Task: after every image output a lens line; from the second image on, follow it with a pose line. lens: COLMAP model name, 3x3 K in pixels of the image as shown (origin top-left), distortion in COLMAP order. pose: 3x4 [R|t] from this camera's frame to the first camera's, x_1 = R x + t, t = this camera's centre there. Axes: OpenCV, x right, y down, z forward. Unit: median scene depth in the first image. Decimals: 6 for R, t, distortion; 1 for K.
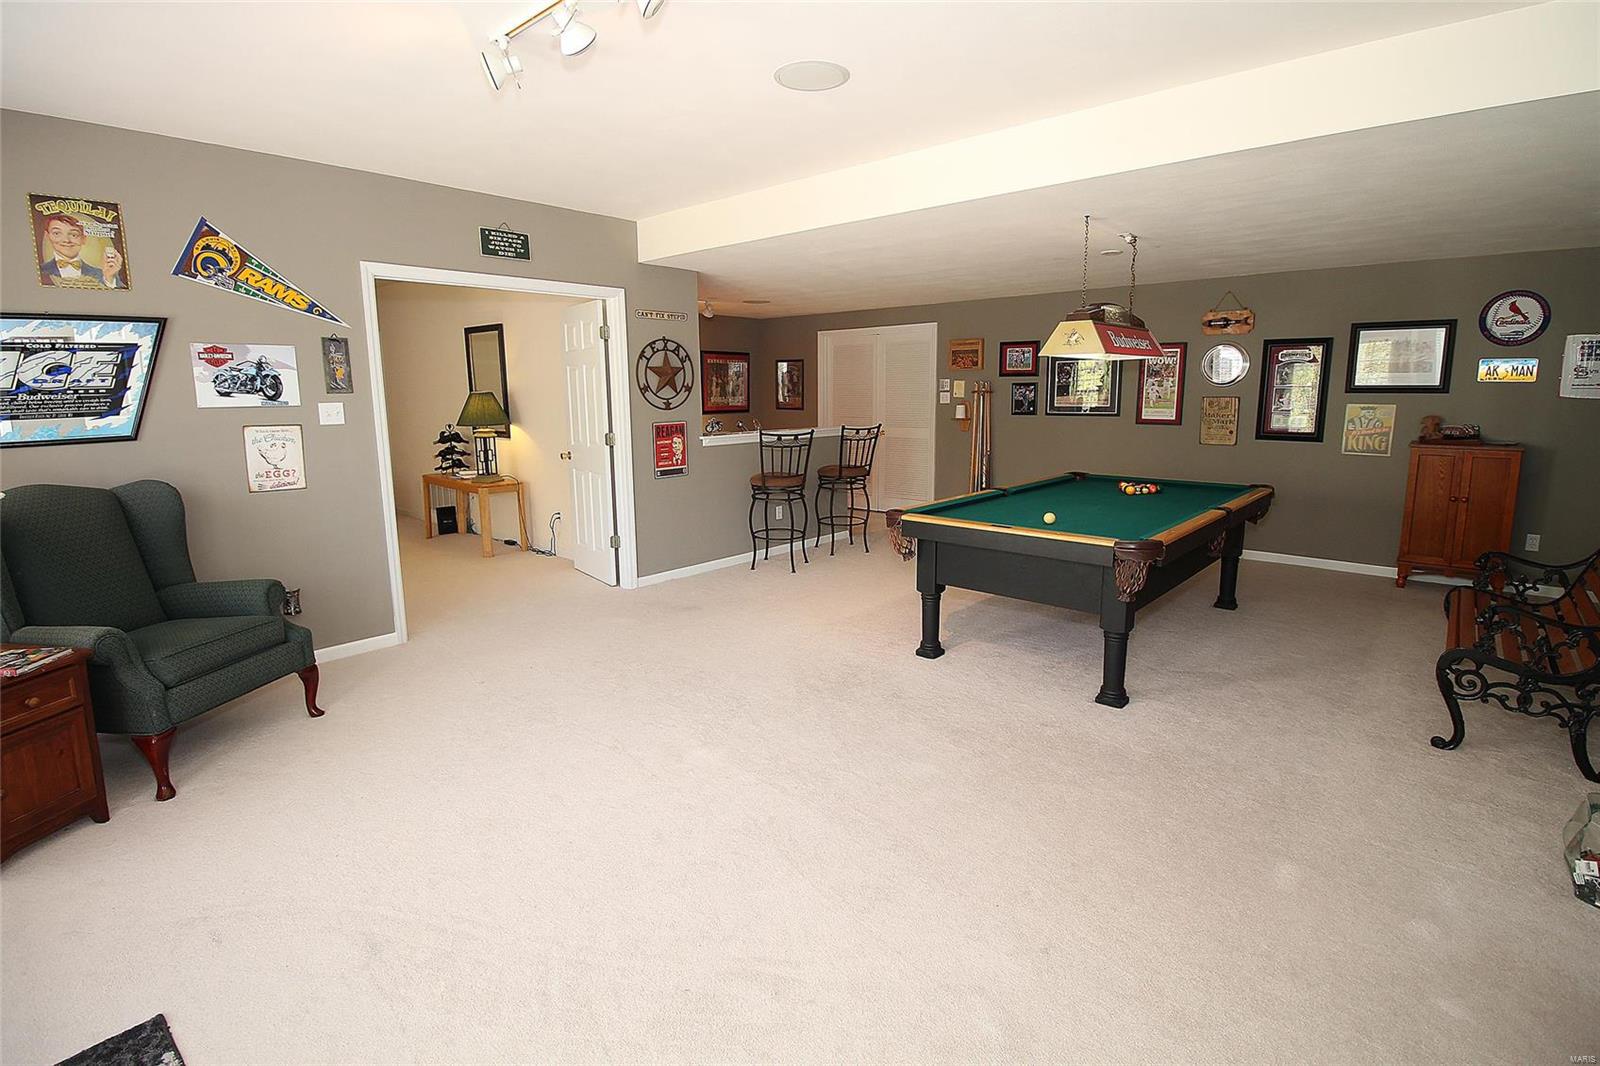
lens RADIAL K [[765.4, 0, 808.3], [0, 765.4, 519.6], [0, 0, 1]] dist [-0.003682, -0.002084]
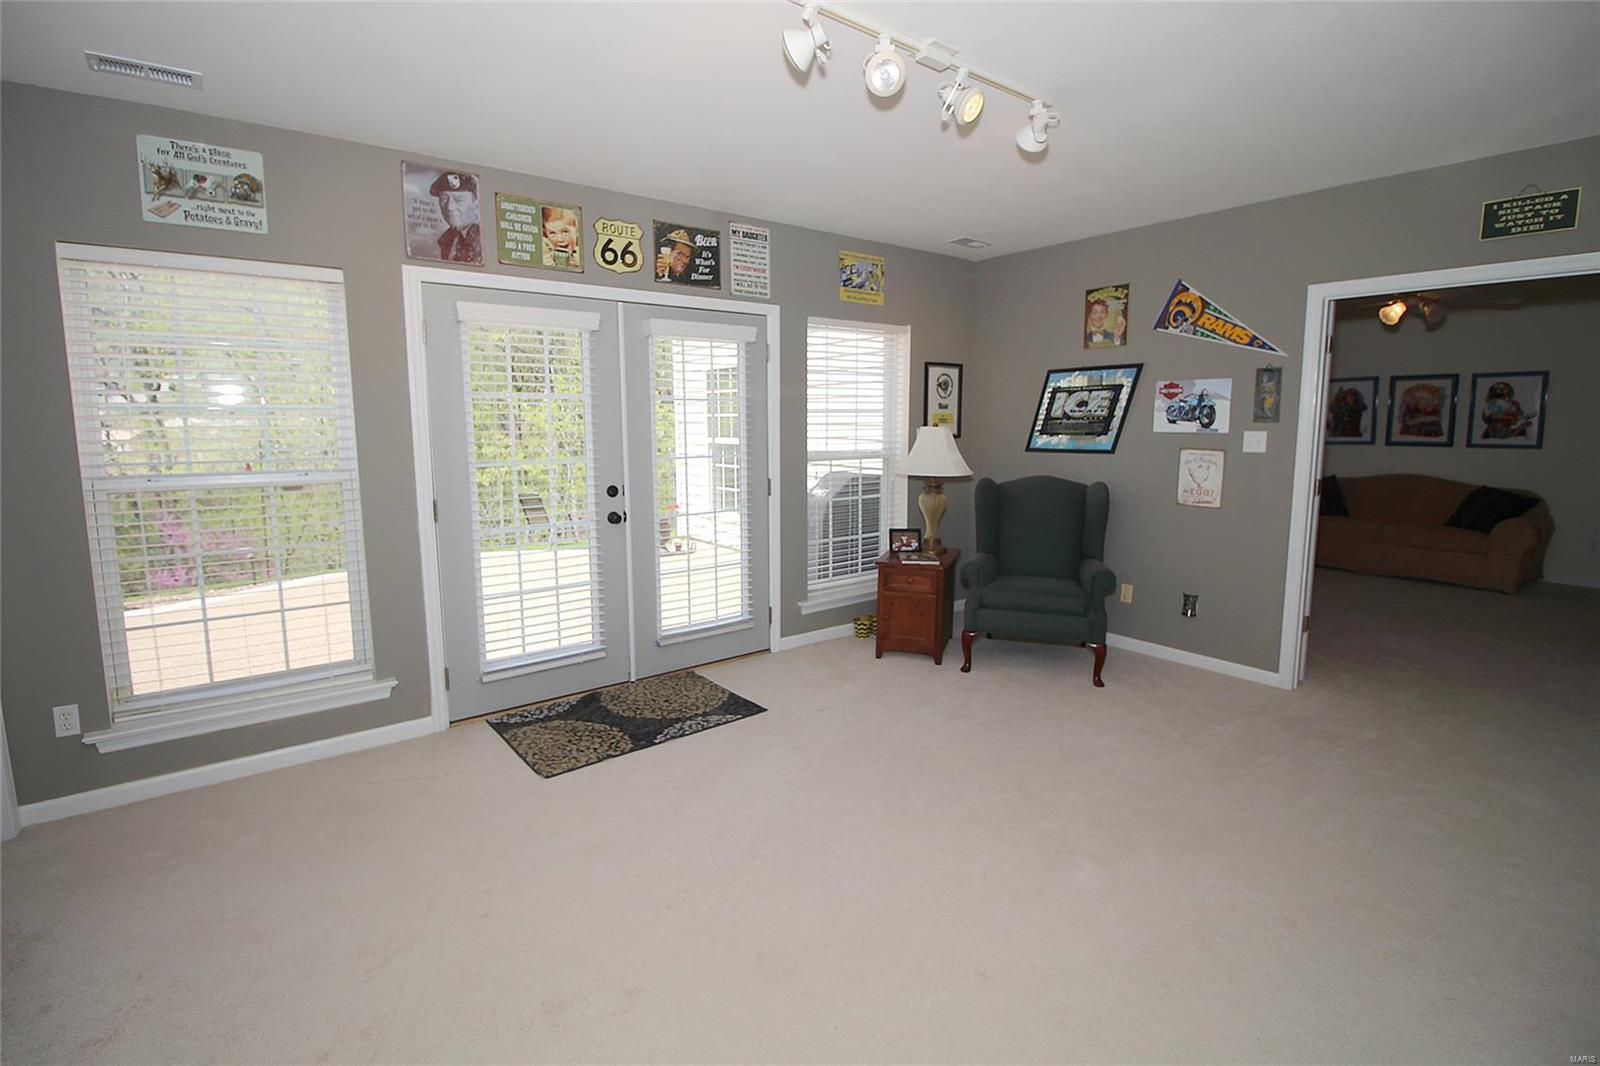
lens RADIAL K [[765.4, 0, 809.7], [0, 765.4, 536.8], [0, 0, 1]] dist [-0.003682, -0.002084]
pose [[-0.168544, 0.153538, -0.973663, 0.565680], [-0.171682, 0.968123, 0.182383, -0.111662], [0.970628, 0.197900, -0.136812, 0.653977]]
